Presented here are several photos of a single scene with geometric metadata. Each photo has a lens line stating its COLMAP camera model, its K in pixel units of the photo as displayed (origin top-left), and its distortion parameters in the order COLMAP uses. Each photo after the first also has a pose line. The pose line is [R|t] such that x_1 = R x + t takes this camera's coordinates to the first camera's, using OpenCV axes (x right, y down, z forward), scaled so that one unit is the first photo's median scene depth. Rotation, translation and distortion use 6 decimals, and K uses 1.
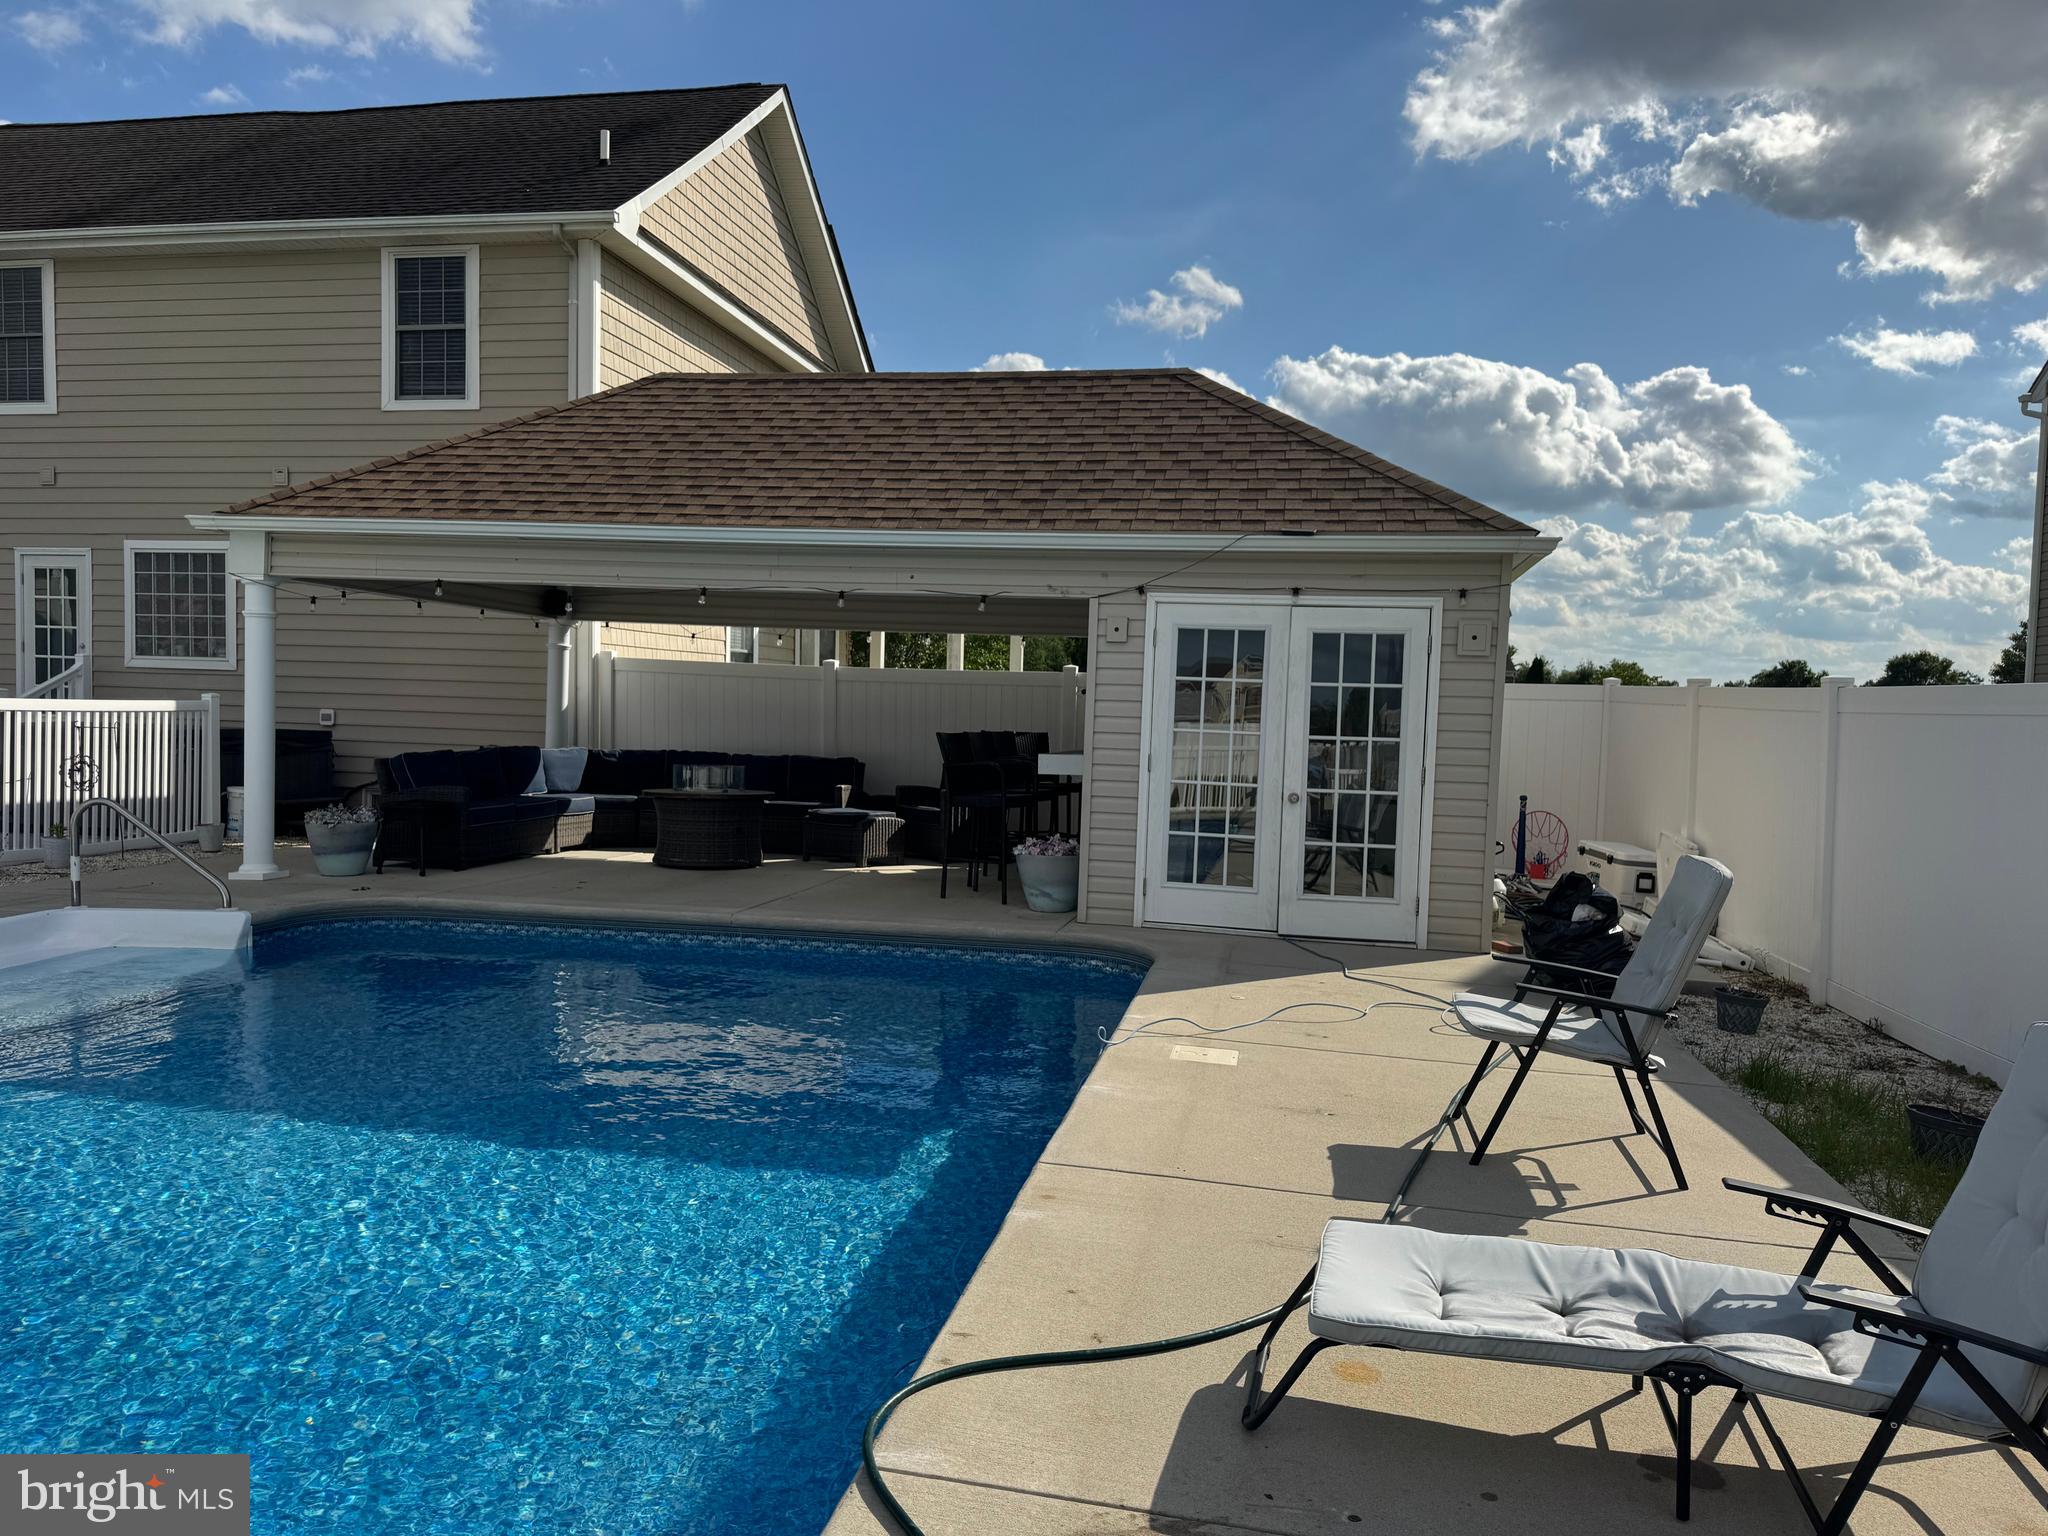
lens RADIAL K [[1437.4, 0, 1023.0], [0, 1437.4, 788.7], [0, 0, 1]] dist [0.026185, -0.039317]
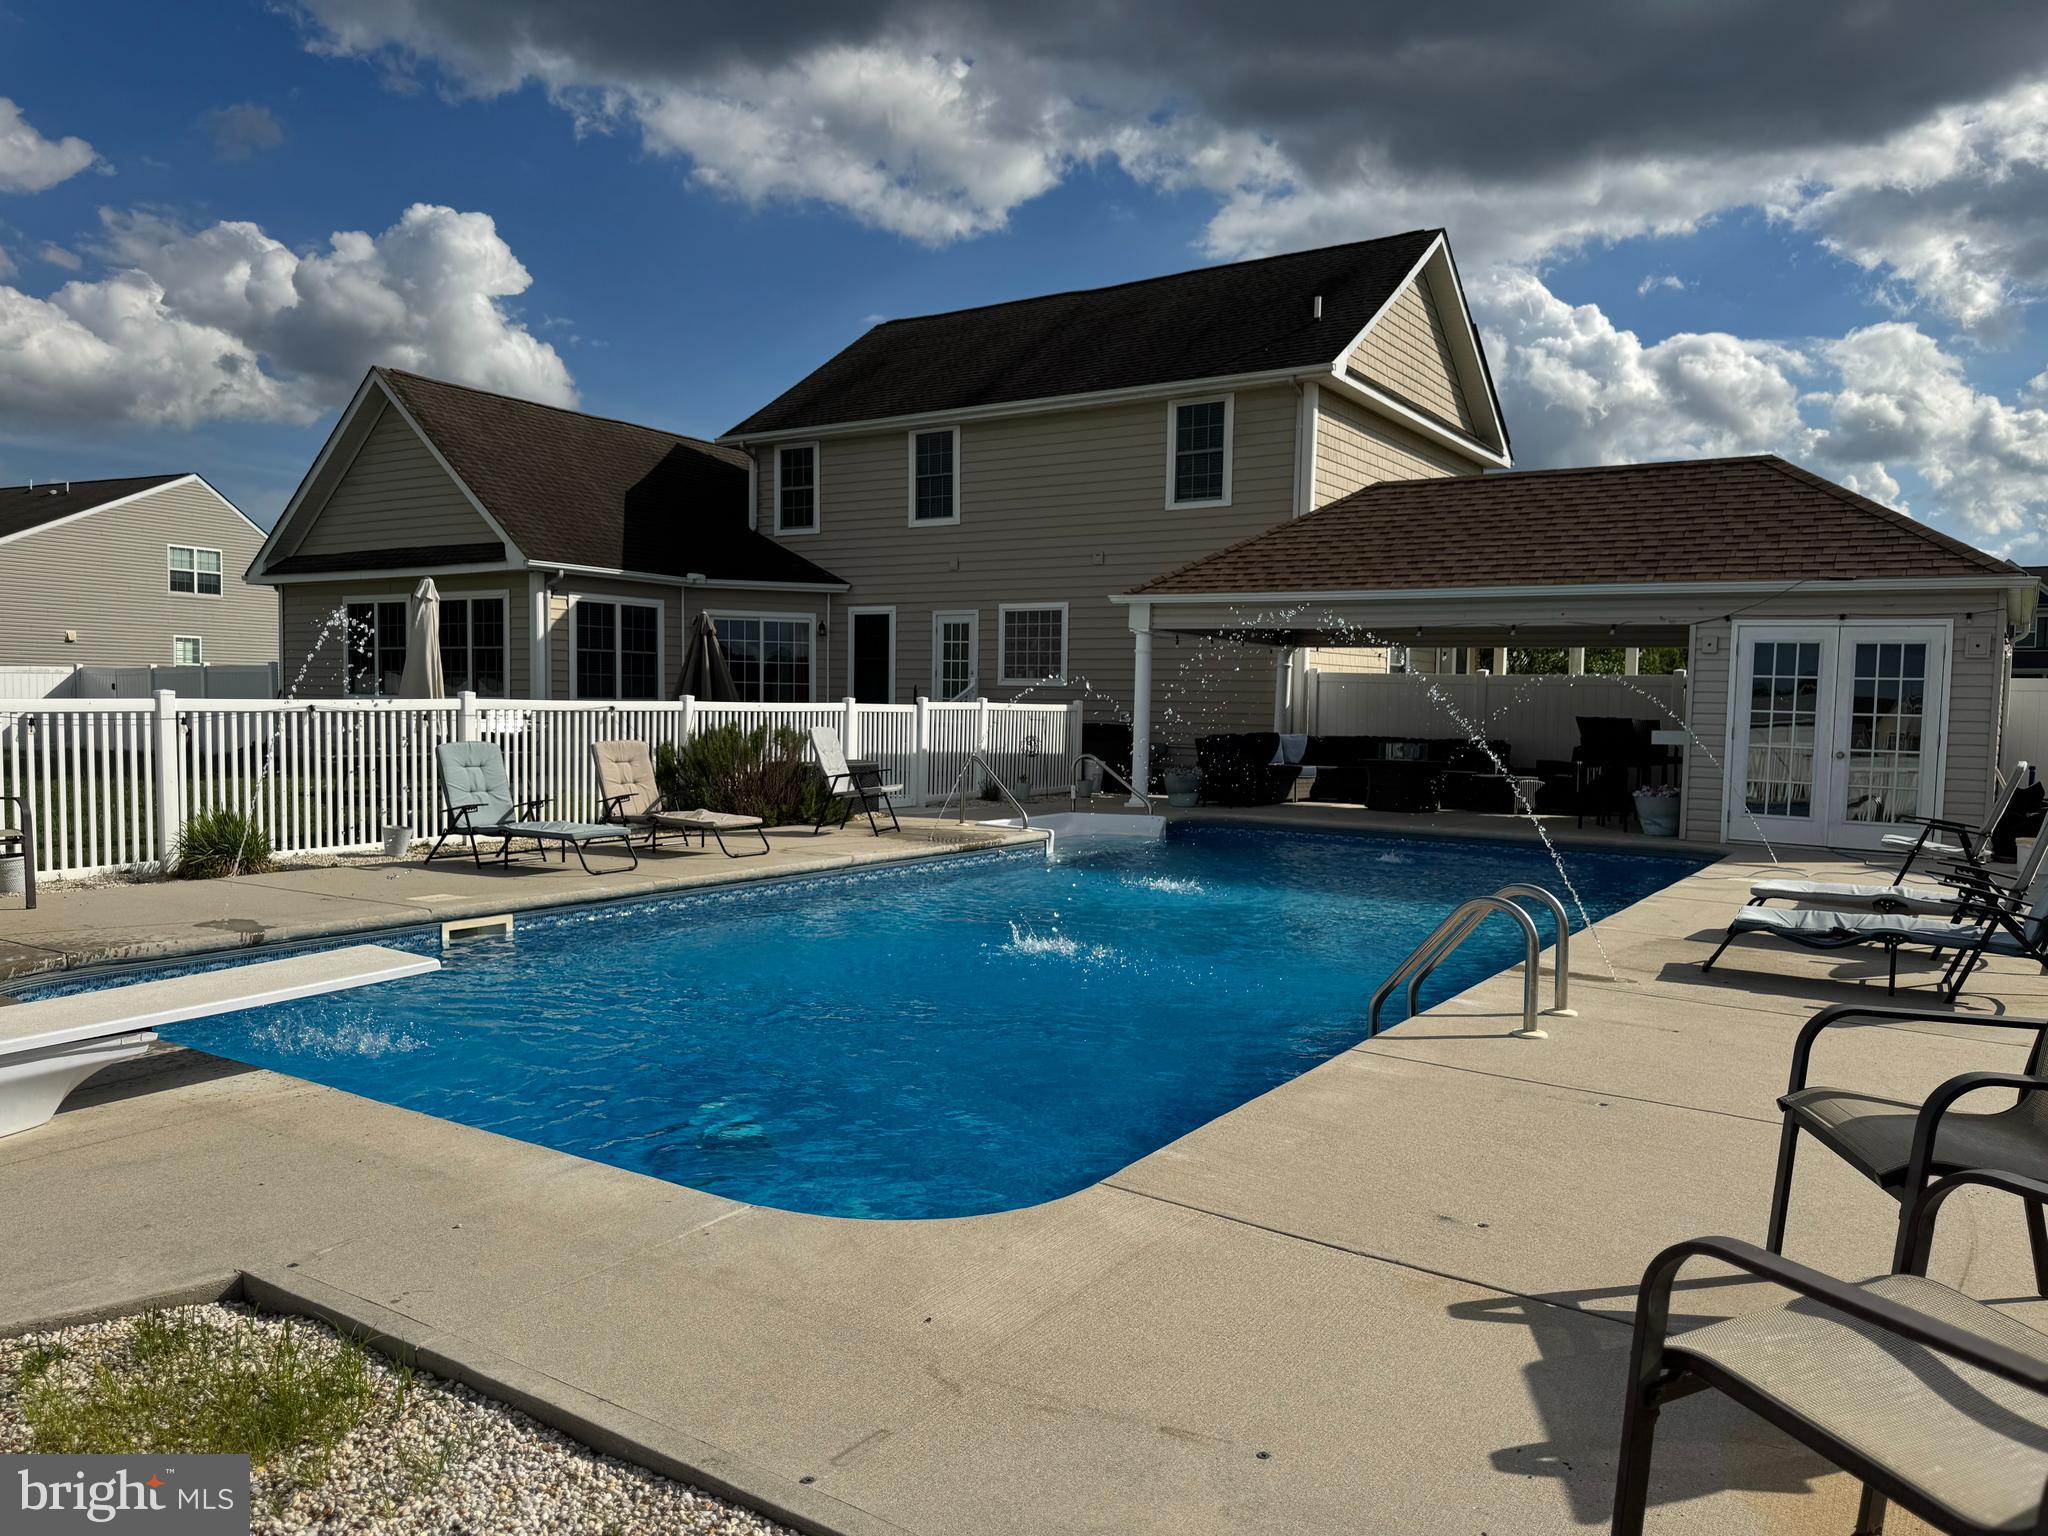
lens RADIAL K [[1437.4, 0, 976.5], [0, 1437.4, 793.2], [0, 0, 1]] dist [0.026185, -0.039317]
pose [[0.909610, 0.011874, -0.415293, -0.002383], [-0.014157, 0.999897, -0.002418, 0.037731], [0.415221, 0.008079, 0.909685, -0.443168]]
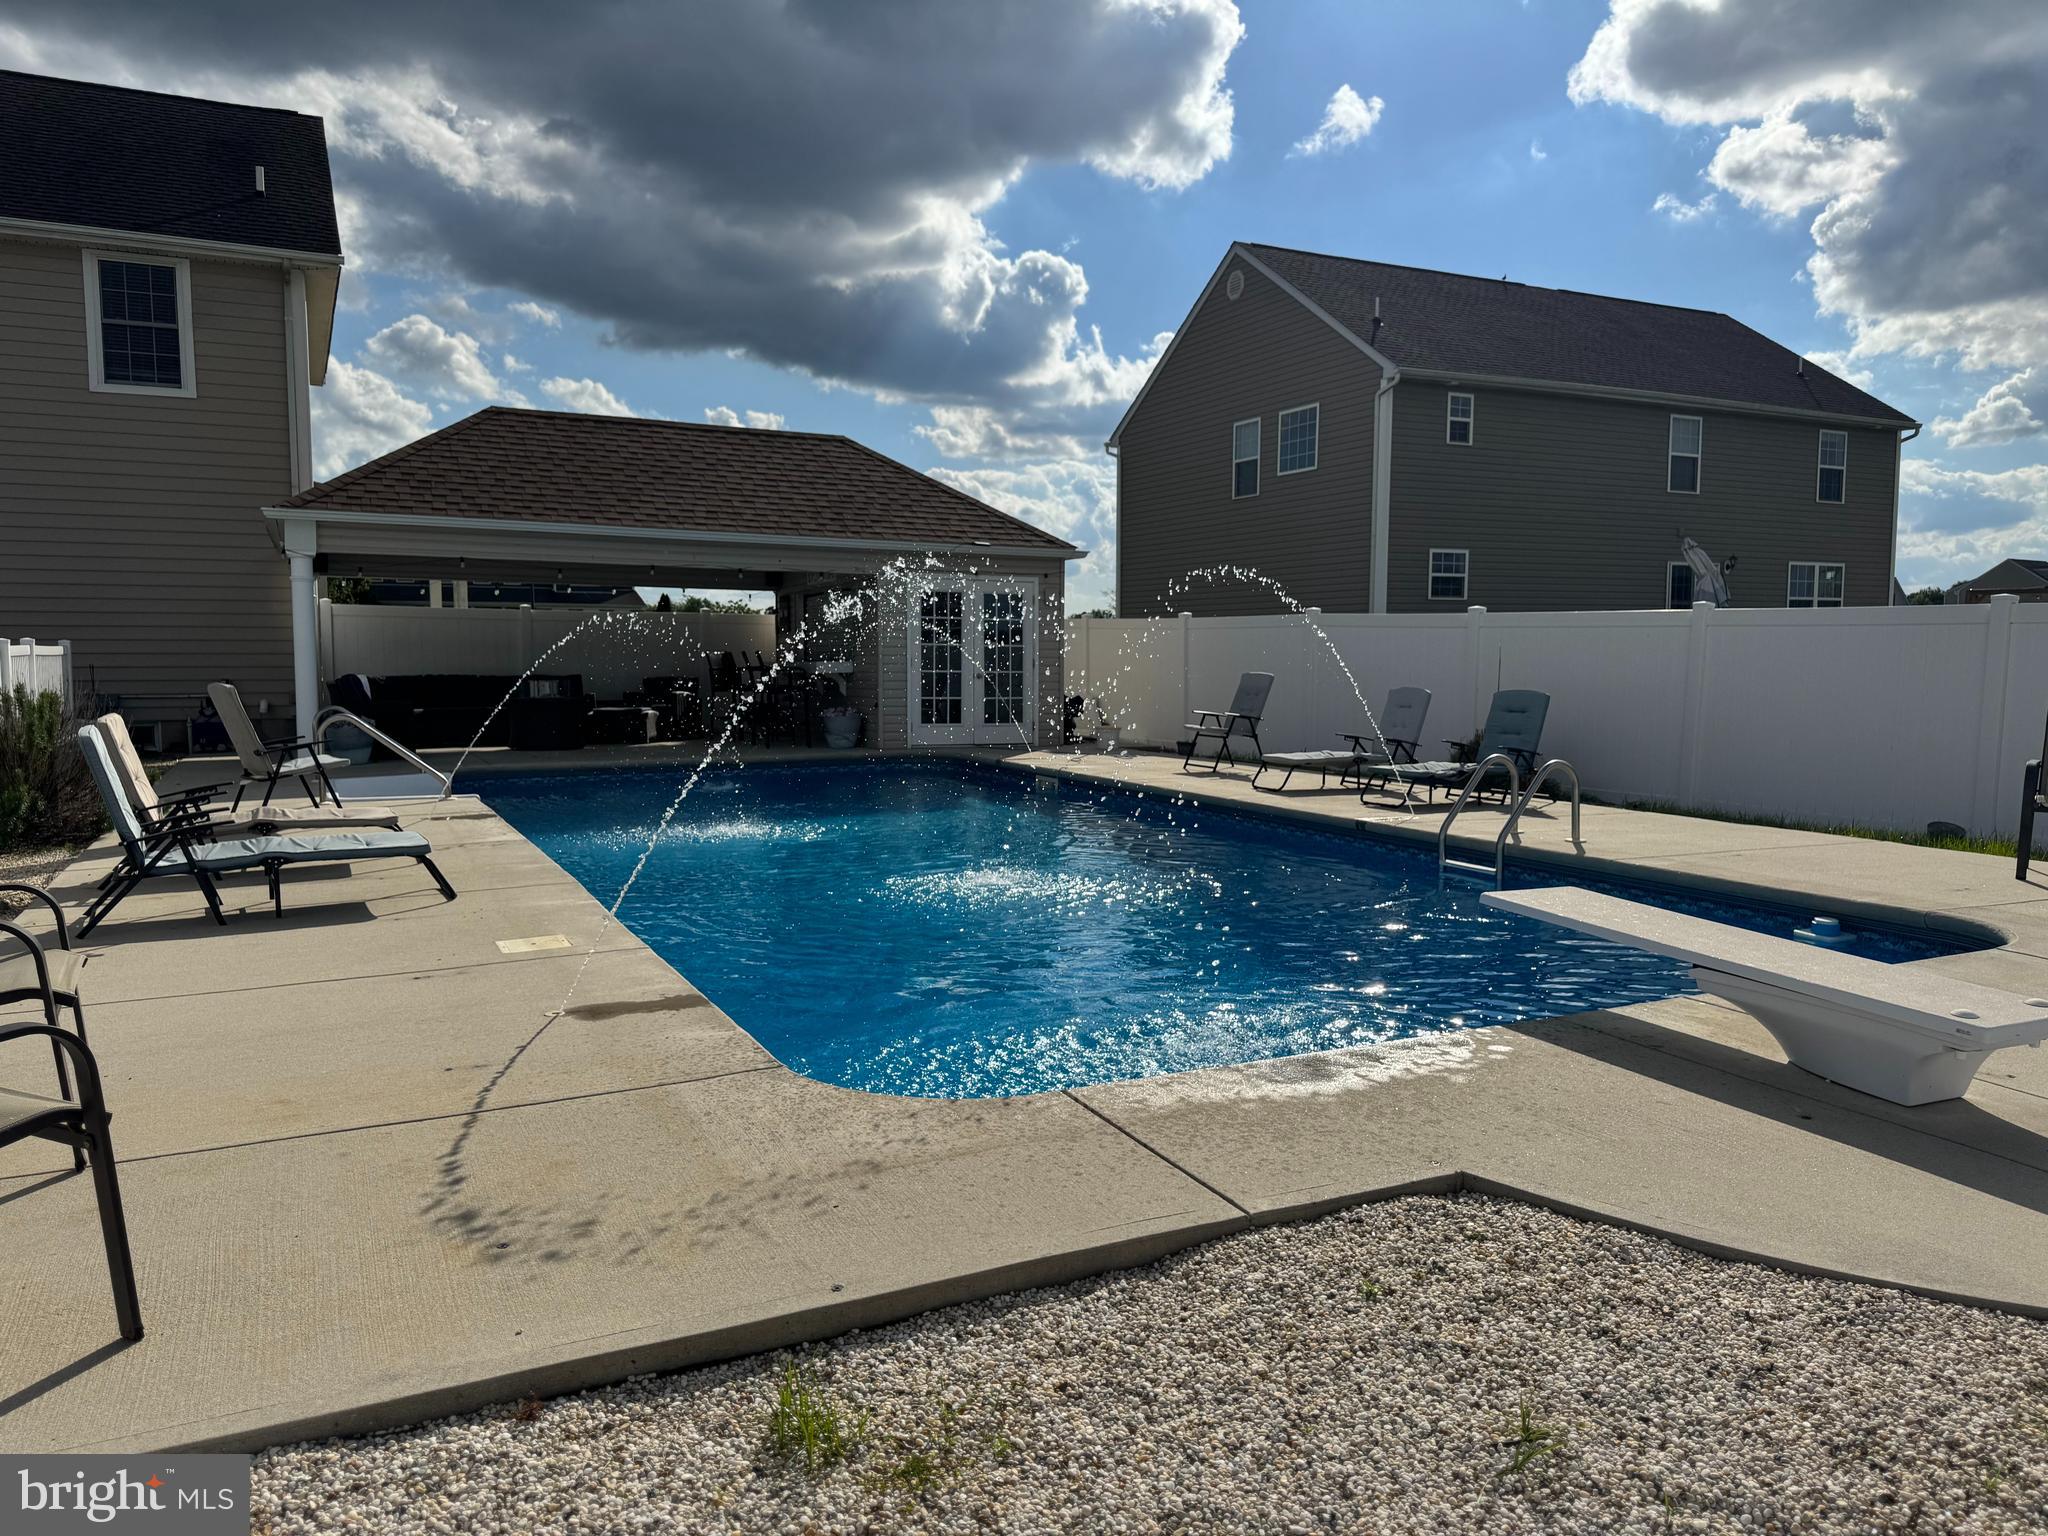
lens RADIAL K [[1437.4, 0, 1010.5], [0, 1437.4, 771.9], [0, 0, 1]] dist [0.026185, -0.039317]
pose [[0.788665, -0.079871, 0.609613, -0.611319], [0.058721, 0.996779, 0.054628, 0.019587], [-0.612012, -0.007286, 0.790815, -0.365476]]
